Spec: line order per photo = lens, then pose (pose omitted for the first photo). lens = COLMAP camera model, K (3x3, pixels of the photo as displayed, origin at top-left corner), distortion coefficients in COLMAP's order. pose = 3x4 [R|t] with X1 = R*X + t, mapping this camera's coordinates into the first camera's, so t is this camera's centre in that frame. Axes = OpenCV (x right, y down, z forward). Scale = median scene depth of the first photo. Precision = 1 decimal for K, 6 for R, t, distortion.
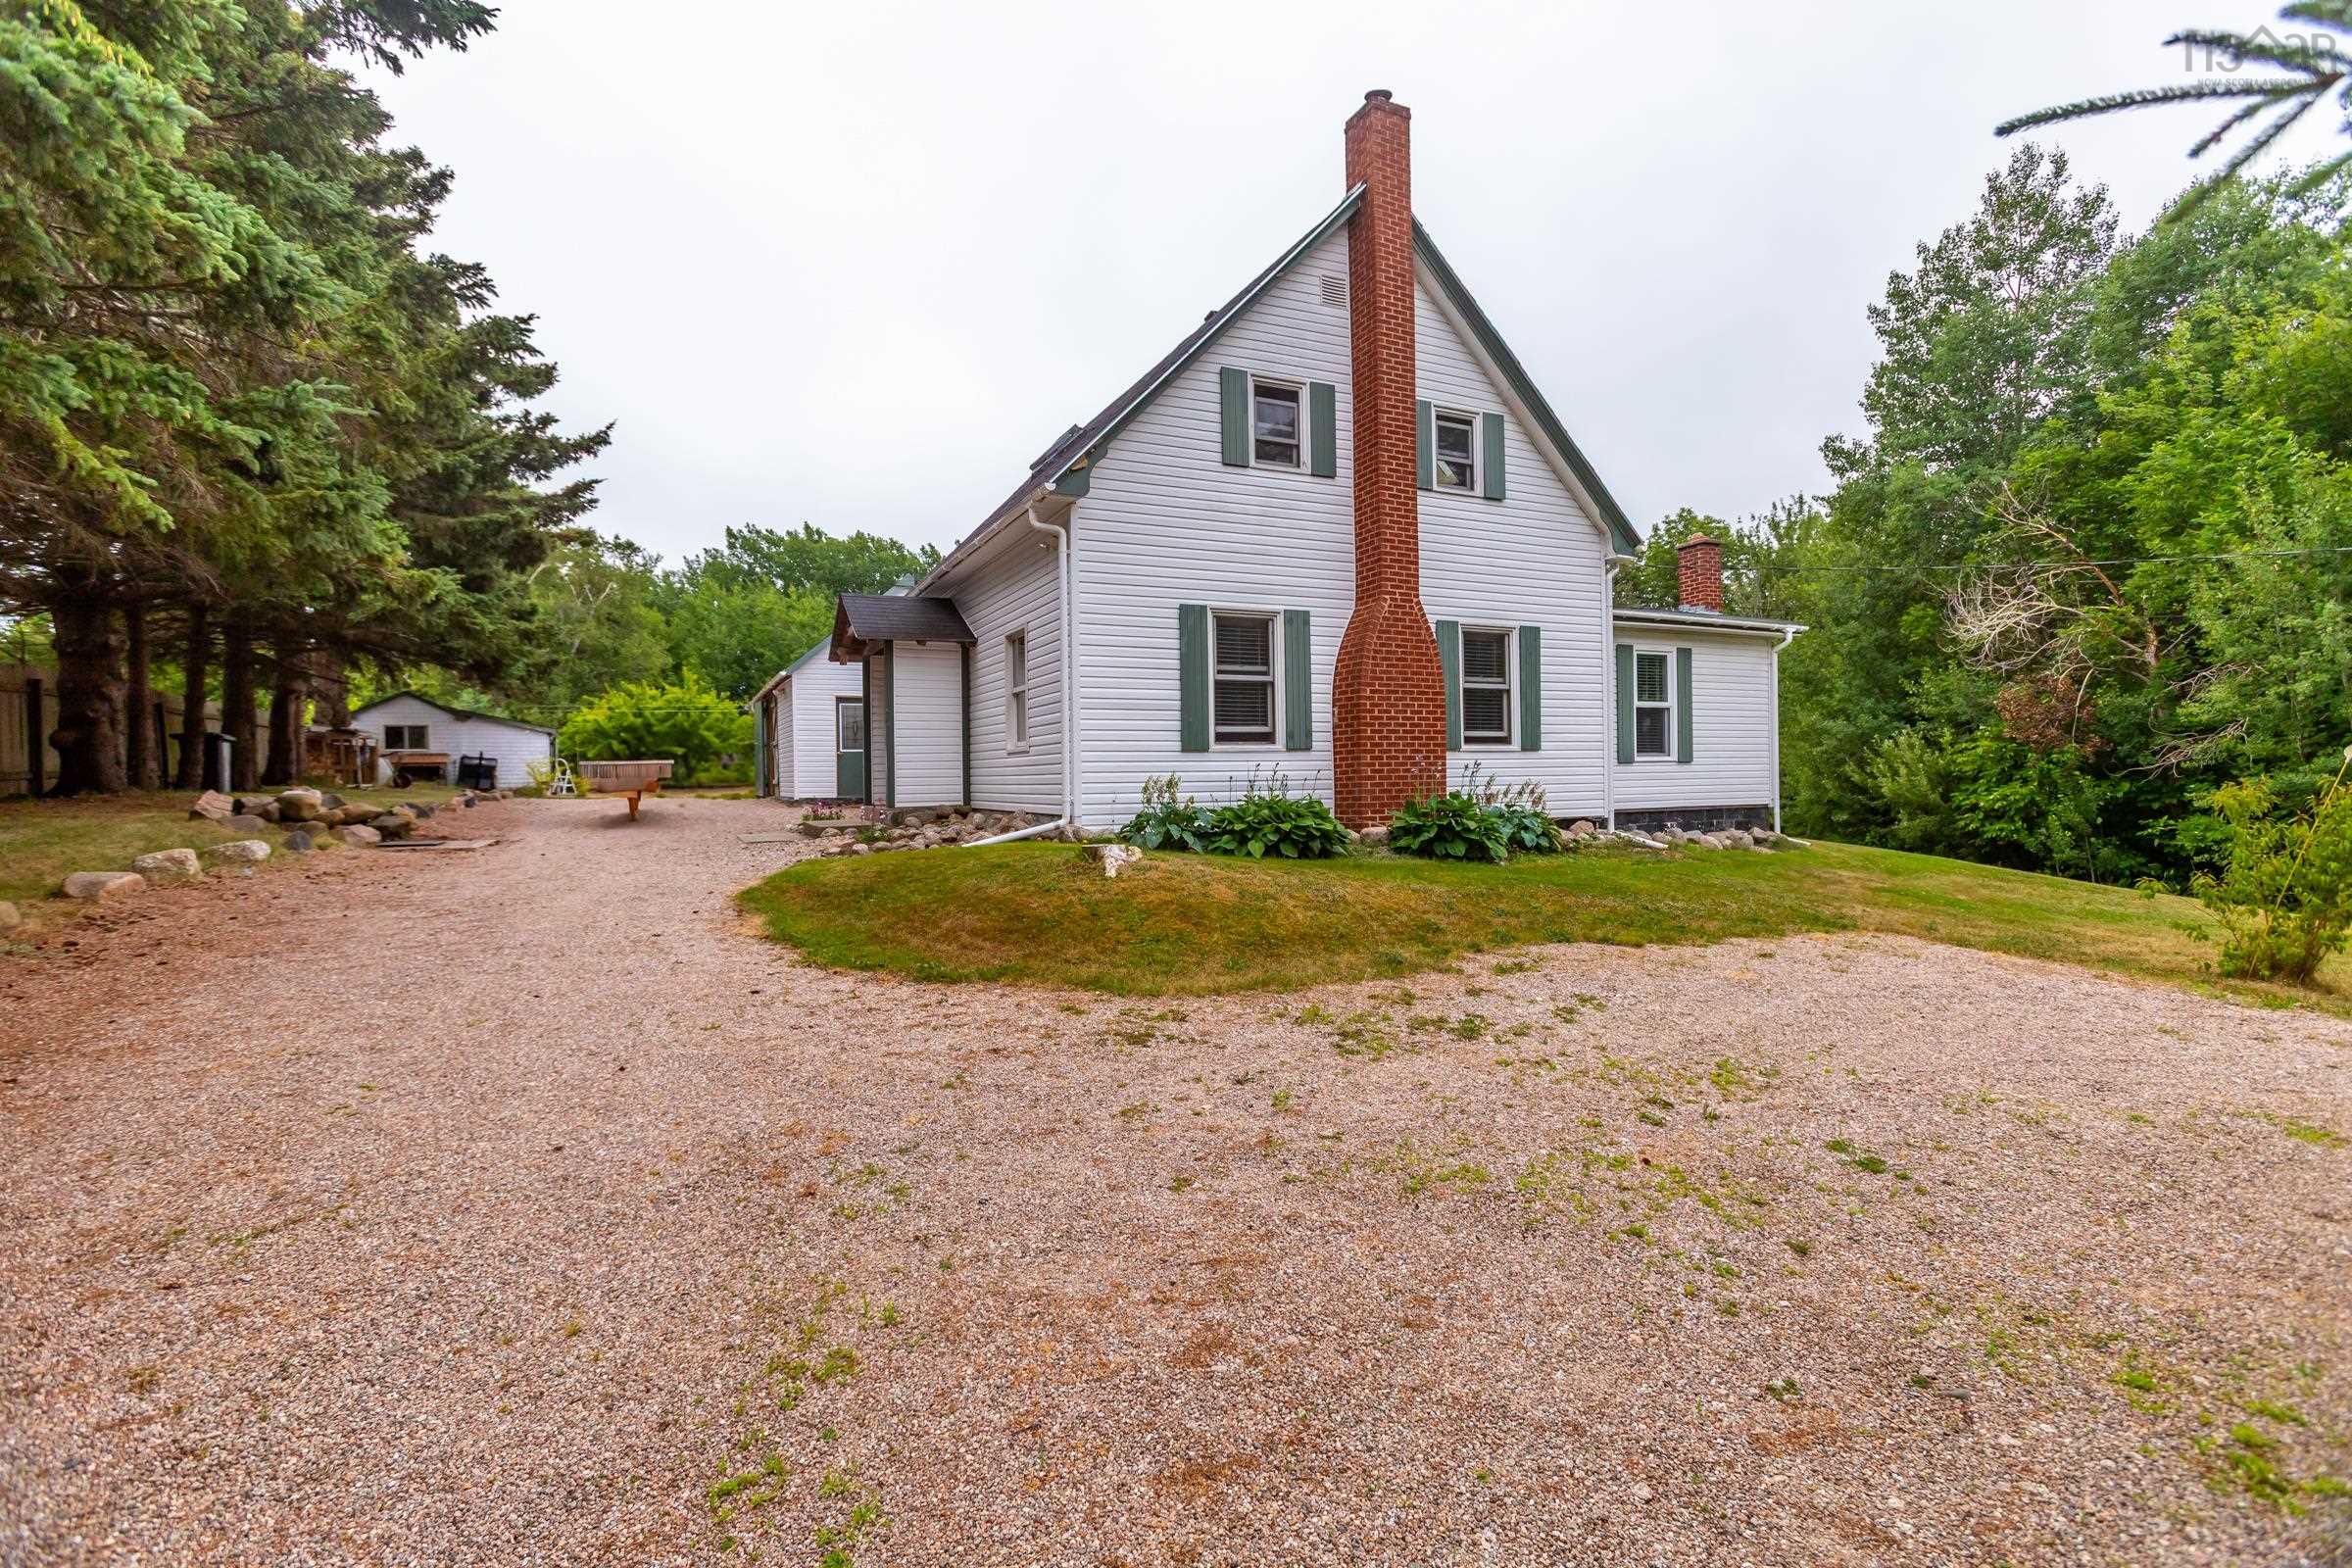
lens RADIAL K [[1056.1, 0, 1176.0], [0, 1056.1, 784.0], [0, 0, 1]] dist [0.000492, 0.007569]
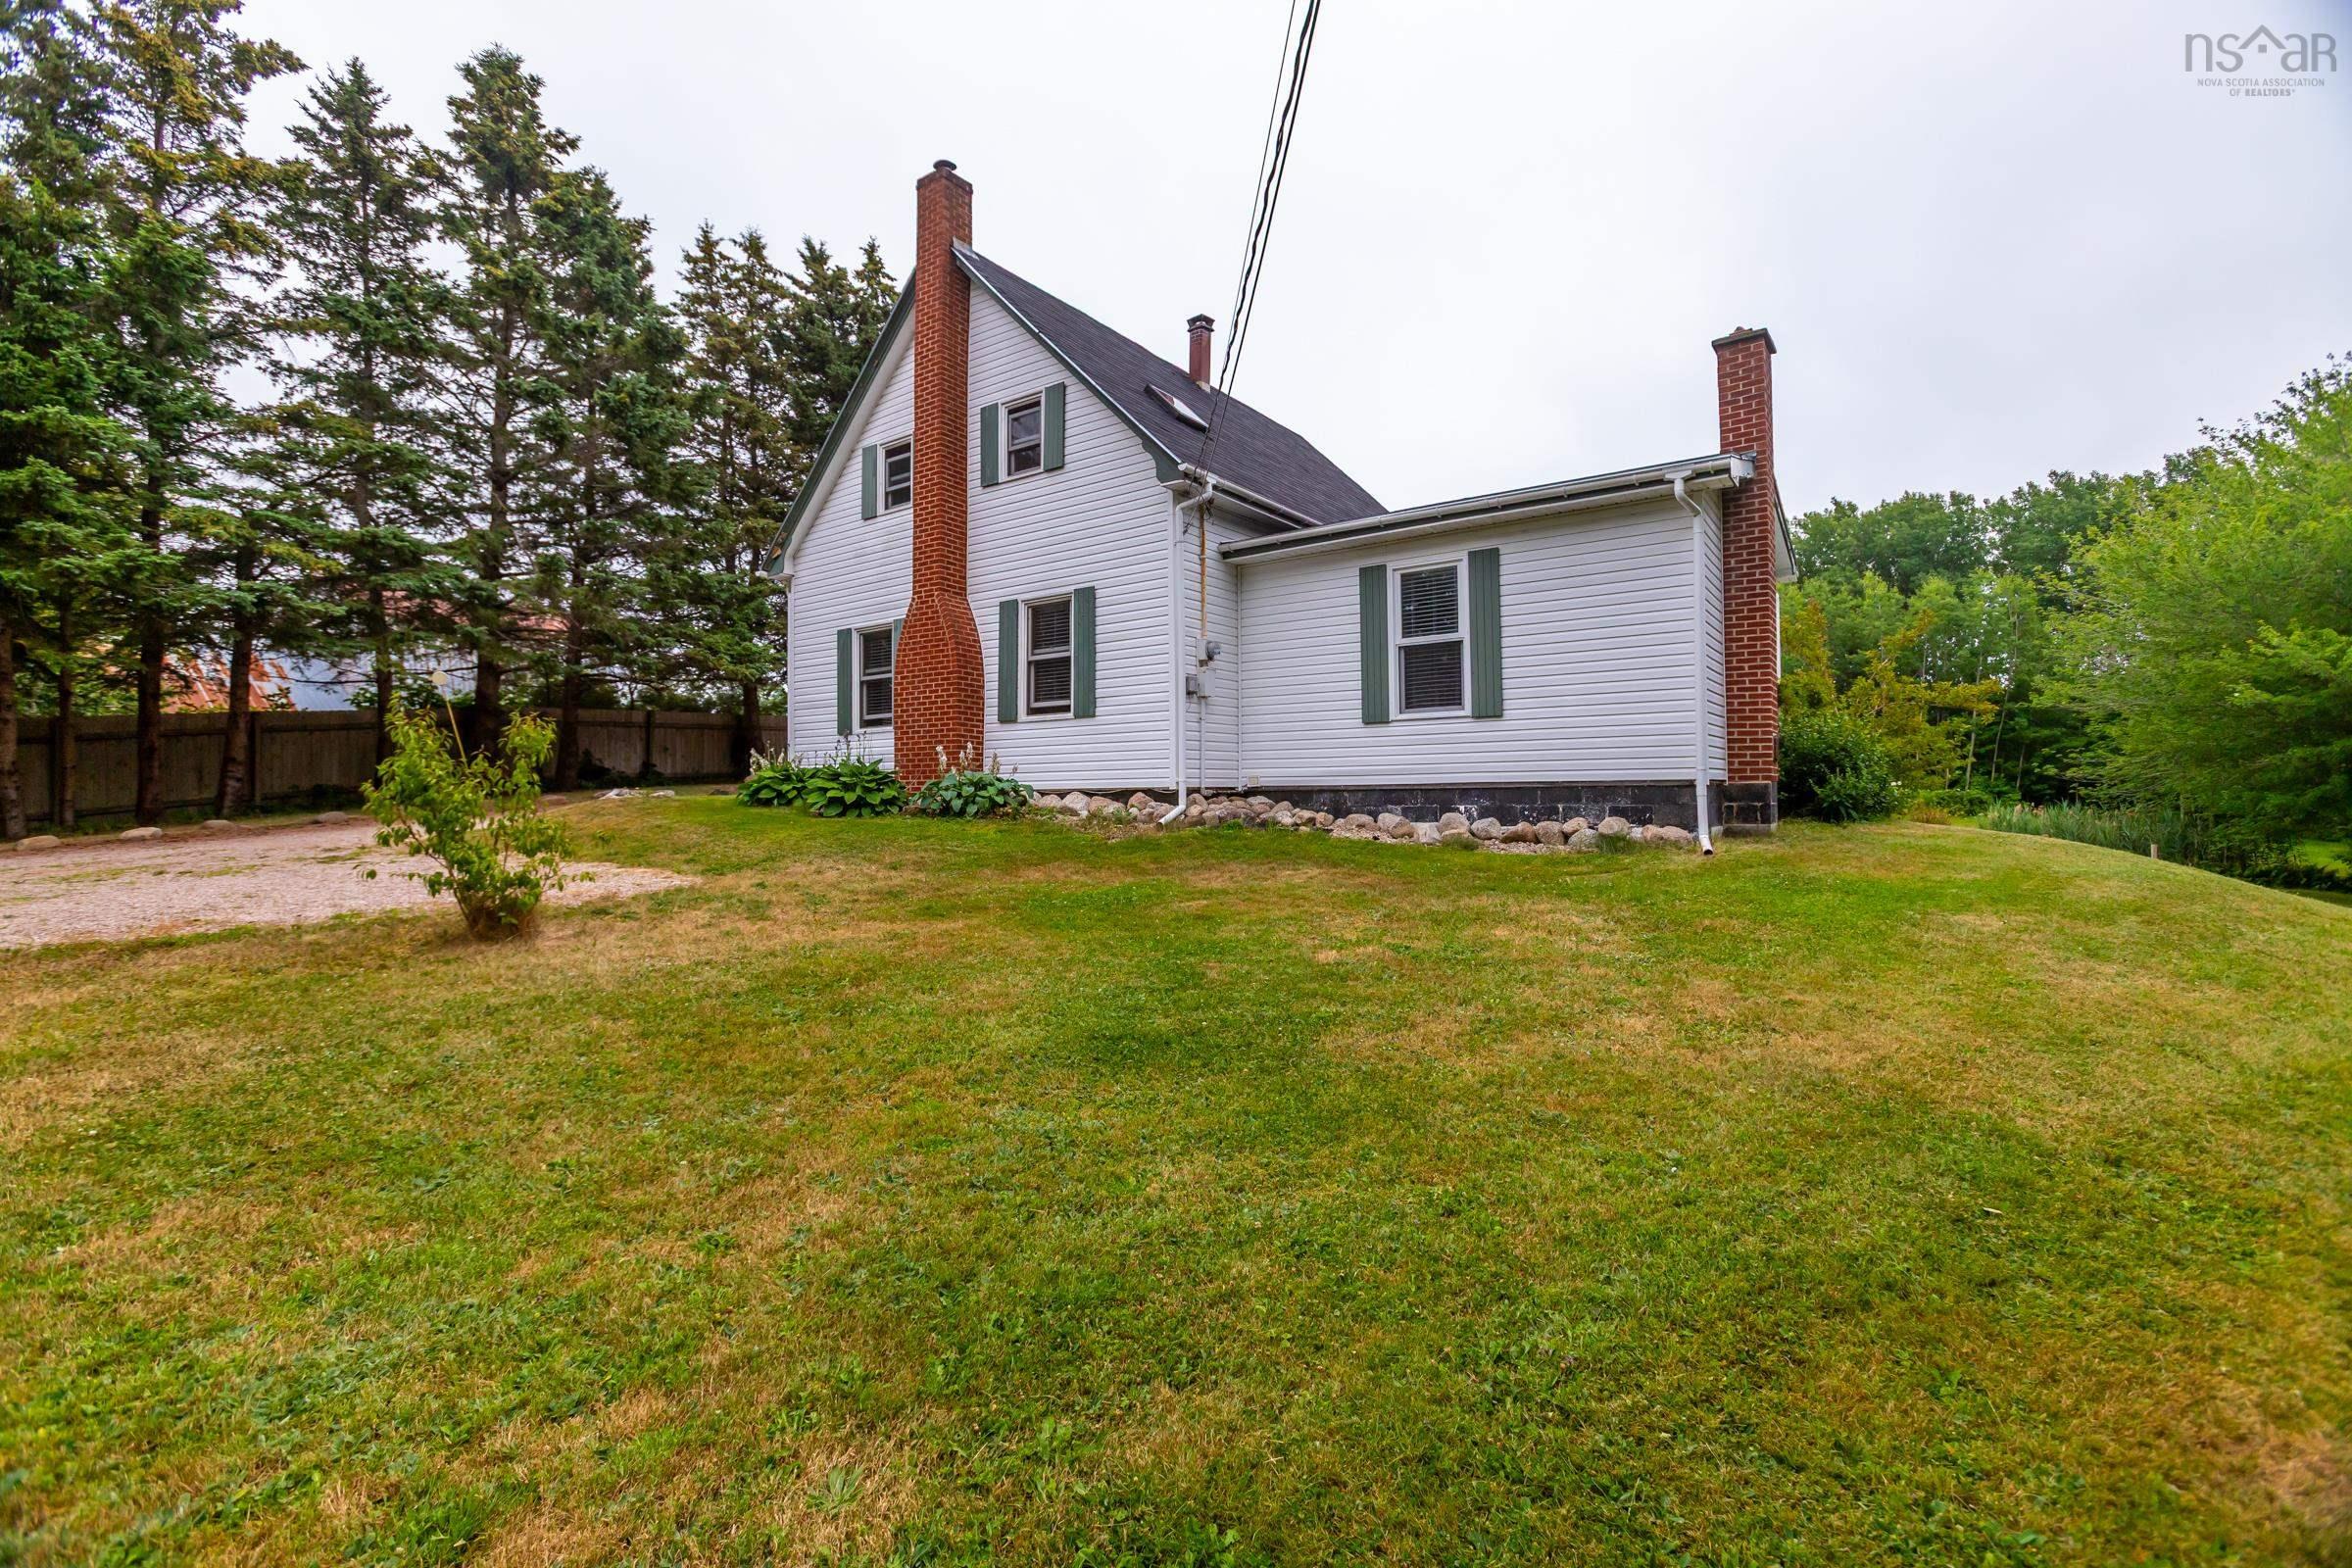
lens RADIAL K [[1034.0, 0, 1182.5], [0, 1034.0, 779.6], [0, 0, 1]] dist [-0.002994, 0.000221]
pose [[0.477375, -0.006241, -0.878678, 1.194687], [-0.003029, 0.999957, -0.008748, 0.031896], [0.878695, 0.006837, 0.477336, 0.630773]]
